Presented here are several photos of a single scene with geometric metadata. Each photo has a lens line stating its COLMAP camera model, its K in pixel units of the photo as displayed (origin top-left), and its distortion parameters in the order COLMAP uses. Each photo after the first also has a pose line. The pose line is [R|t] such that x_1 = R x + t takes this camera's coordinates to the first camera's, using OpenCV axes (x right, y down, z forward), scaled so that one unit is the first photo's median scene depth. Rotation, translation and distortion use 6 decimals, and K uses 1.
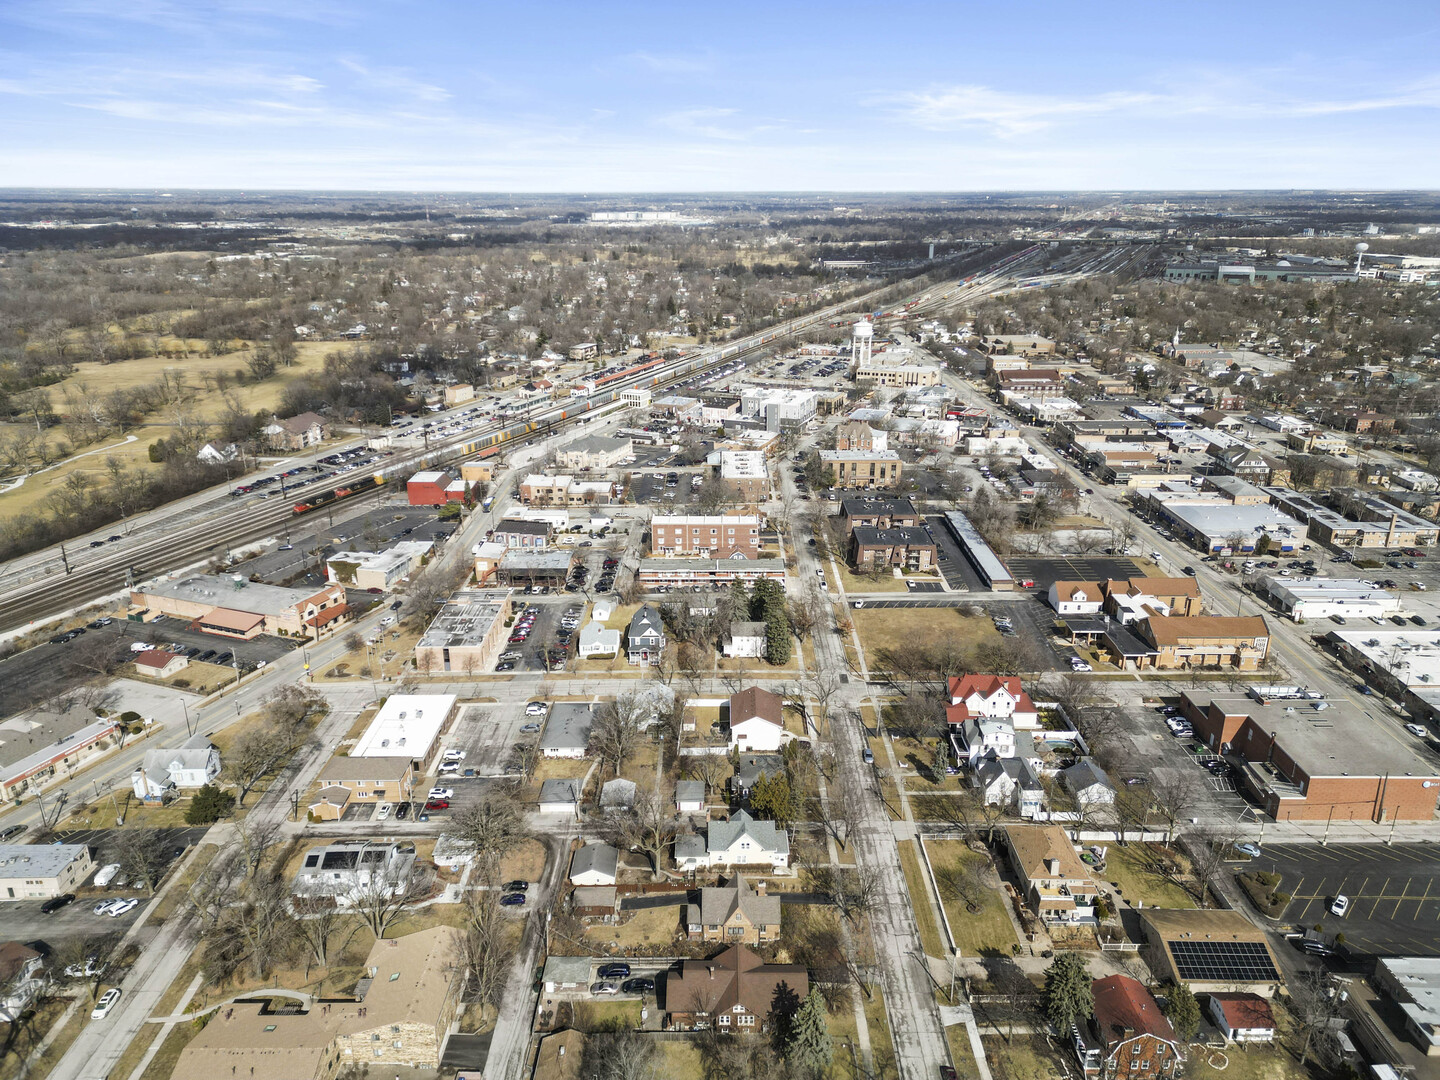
lens RADIAL K [[984.2, 0, 720.0], [0, 984.2, 540.0], [0, 0, 1]] dist [0.098860, -0.105872]
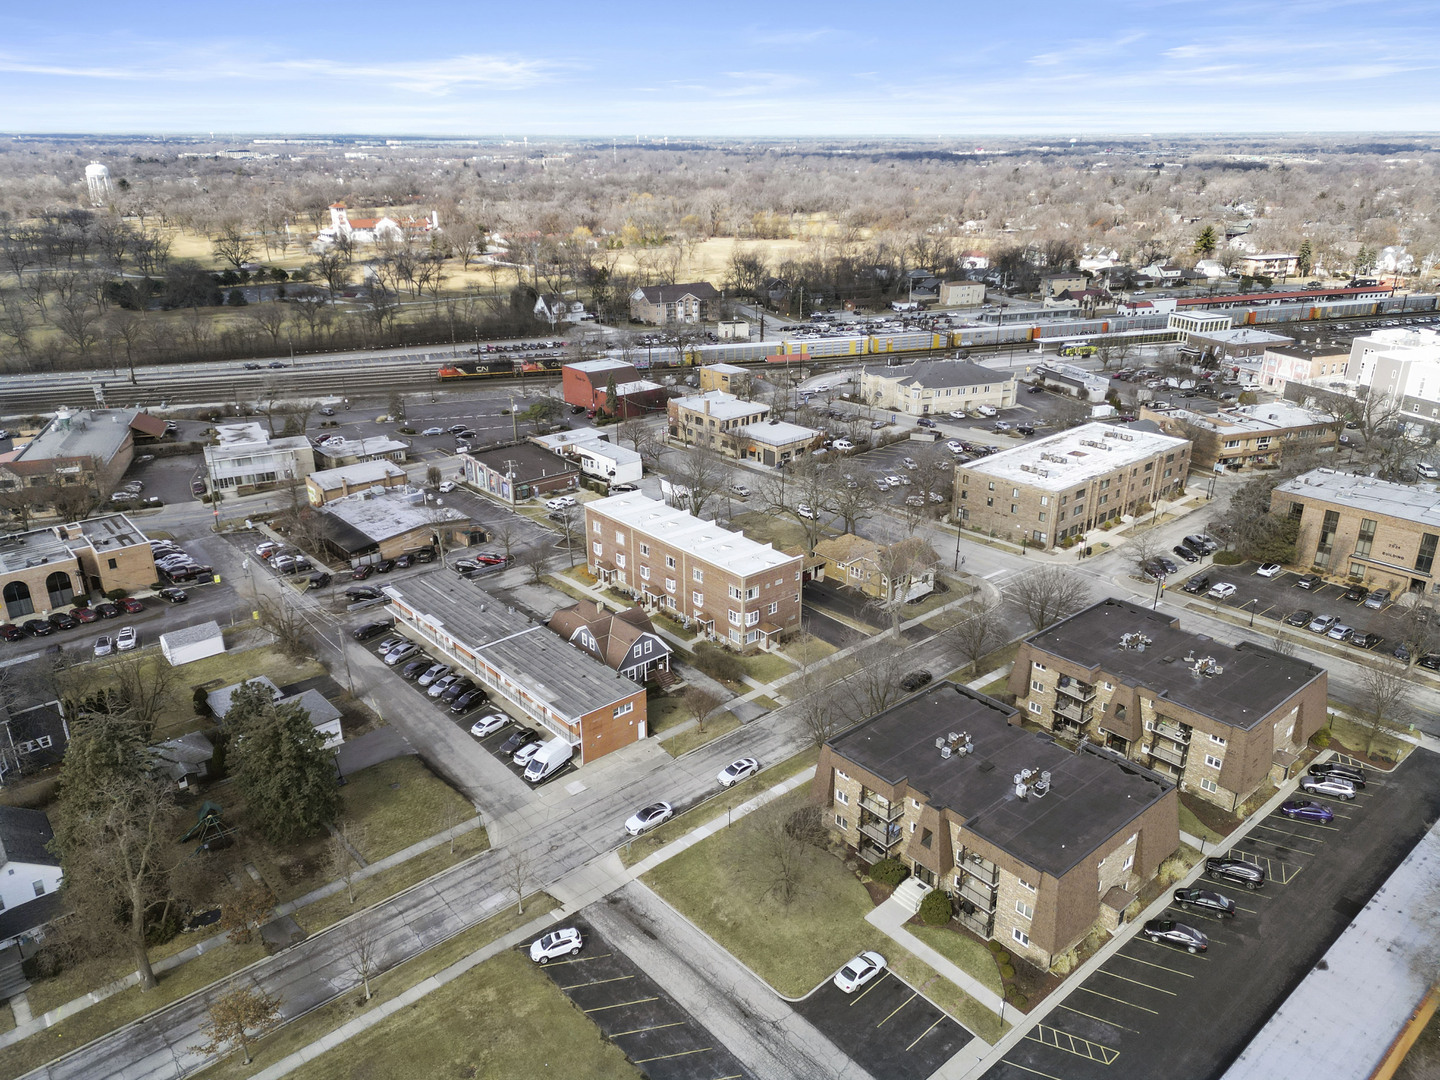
lens RADIAL K [[1008.1, 0, 726.9], [0, 1008.1, 539.4], [0, 0, 1]] dist [0.108193, -0.111546]
pose [[0.659857, 0.274988, -0.699264, 0.230097], [-0.247364, 0.958251, 0.143411, -0.064473], [0.709507, 0.078342, 0.700331, 0.562087]]
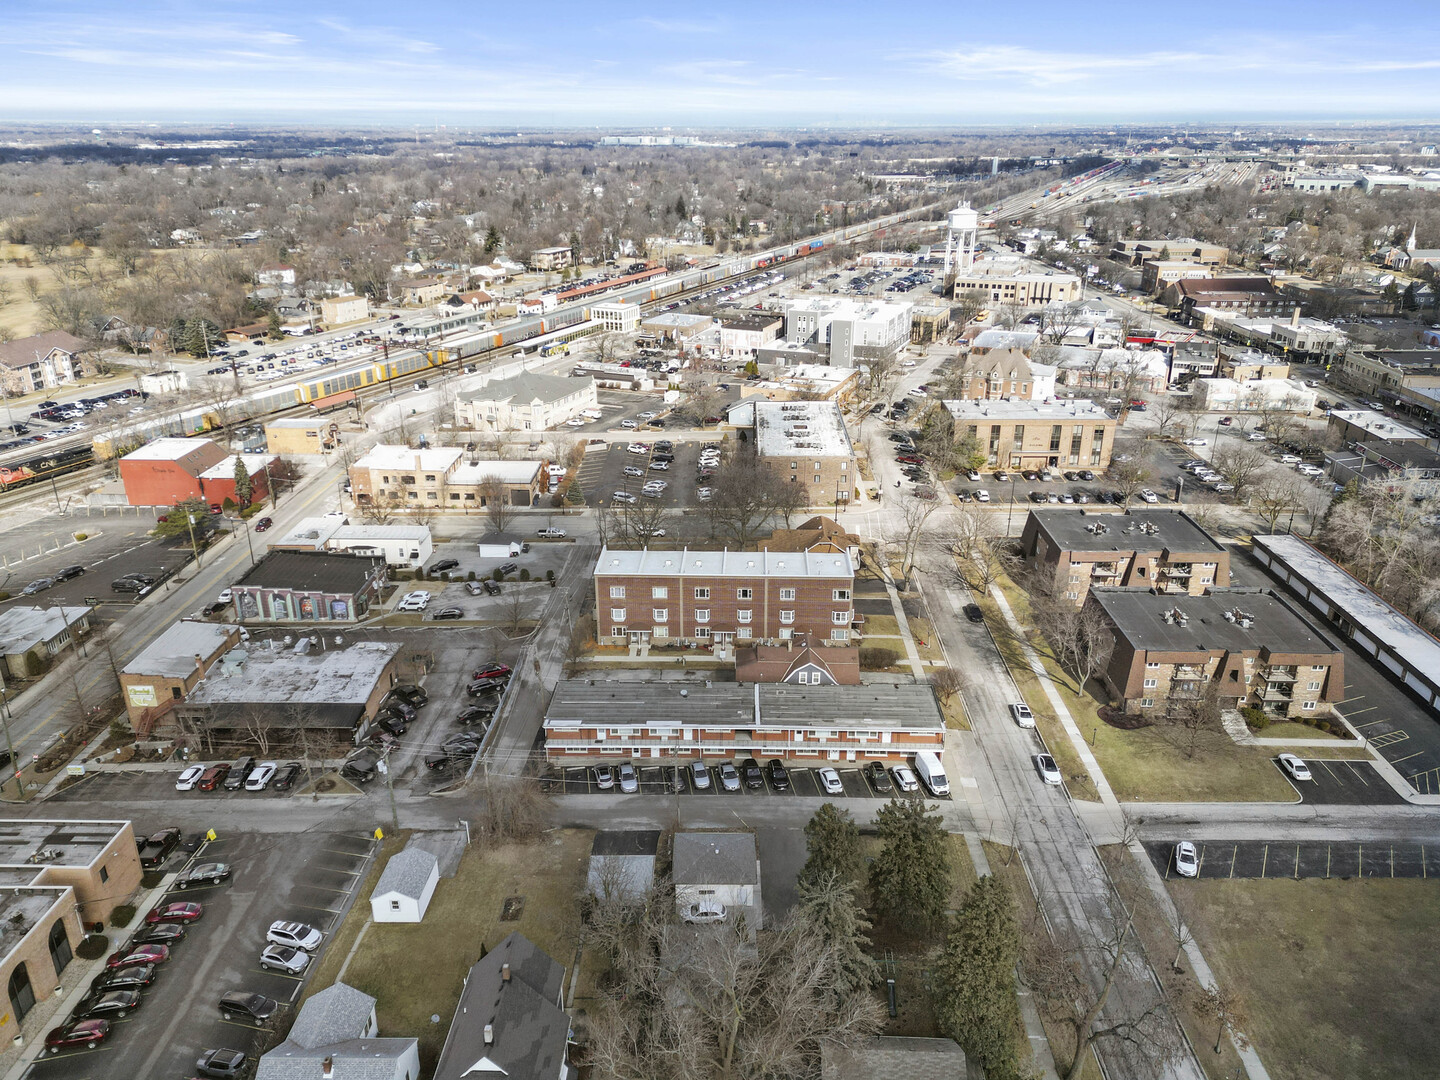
lens RADIAL K [[1031.3, 0, 716.9], [0, 1031.3, 537.2], [0, 0, 1]] dist [0.109388, -0.125576]
pose [[0.999749, 0.008115, -0.020871, -0.007229], [-0.007316, 0.999248, 0.038077, -0.038030], [0.021164, -0.037915, 0.999057, 0.439652]]
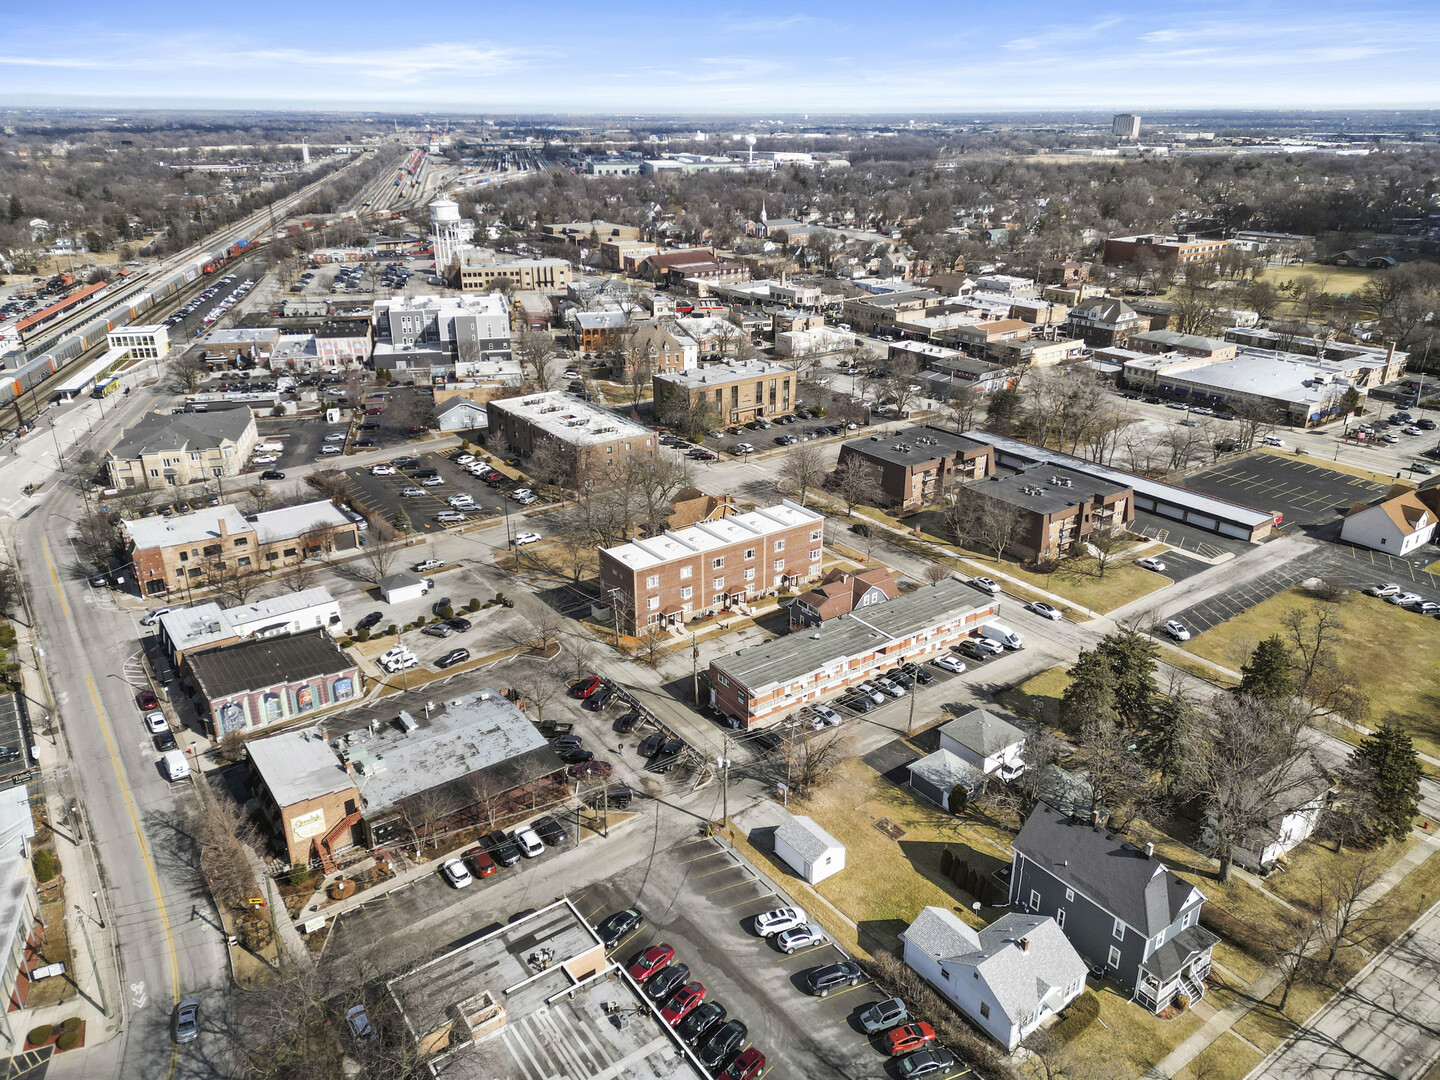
lens RADIAL K [[1031.3, 0, 716.9], [0, 1031.3, 537.2], [0, 0, 1]] dist [0.109388, -0.125576]
pose [[0.810909, -0.220655, 0.541976, -0.216863], [0.193376, 0.975195, 0.107701, -0.055626], [-0.552298, 0.017469, 0.833464, 0.468837]]
